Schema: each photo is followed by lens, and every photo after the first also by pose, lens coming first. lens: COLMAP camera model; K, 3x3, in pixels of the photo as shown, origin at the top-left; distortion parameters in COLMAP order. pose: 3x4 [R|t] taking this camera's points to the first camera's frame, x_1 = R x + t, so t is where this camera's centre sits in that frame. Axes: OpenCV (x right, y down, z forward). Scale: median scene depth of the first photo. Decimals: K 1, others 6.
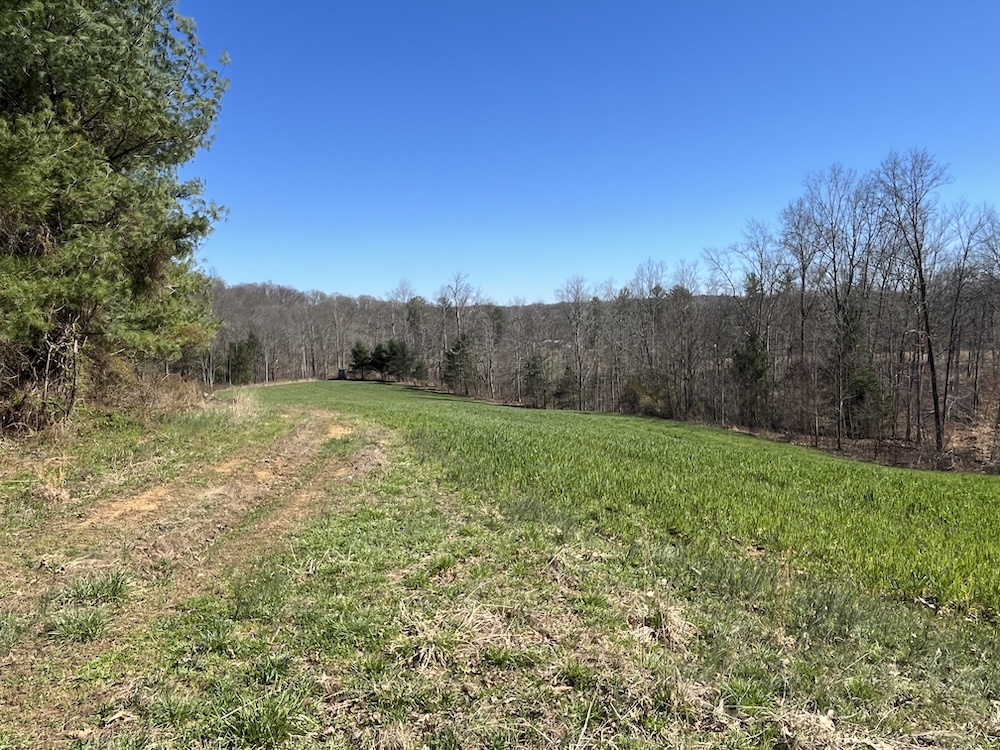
lens RADIAL K [[723.8, 0, 491.5], [0, 723.8, 377.6], [0, 0, 1]] dist [0.001266, -0.001408]
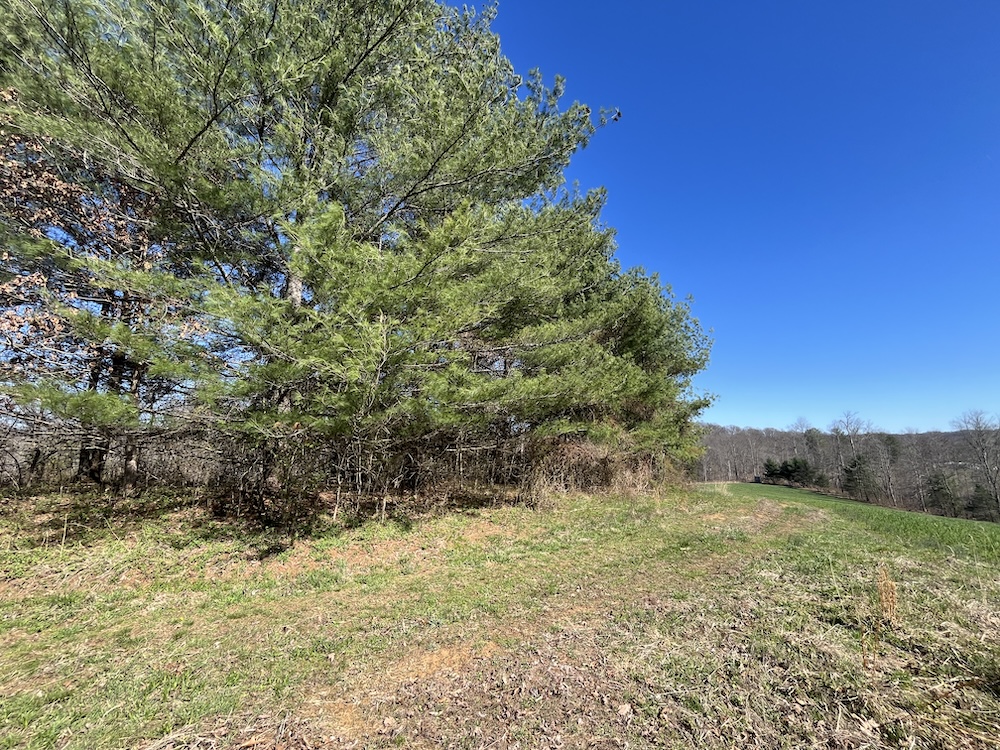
lens RADIAL K [[404.7, 0, 497.6], [0, 404.7, 374.2], [0, 0, 1]] dist [-0.007011, 0.000315]
pose [[0.726135, -0.110326, -0.678643, -0.000975], [-0.060605, 0.972929, -0.223014, 0.001805], [0.684876, 0.203067, 0.699791, -0.031368]]
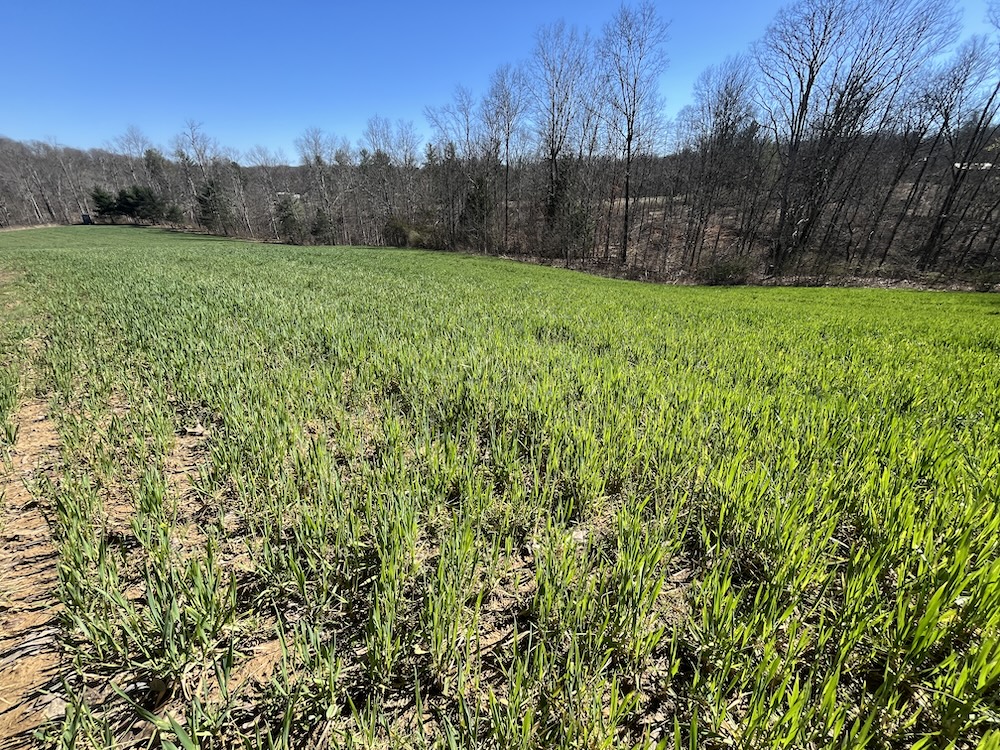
lens RADIAL K [[404.7, 0, 497.6], [0, 404.7, 374.2], [0, 0, 1]] dist [-0.007011, 0.000315]
pose [[0.854084, -0.196602, 0.481547, -0.015741], [0.011879, 0.932944, 0.359825, 0.002850], [-0.519999, -0.301600, 0.799148, 0.126180]]
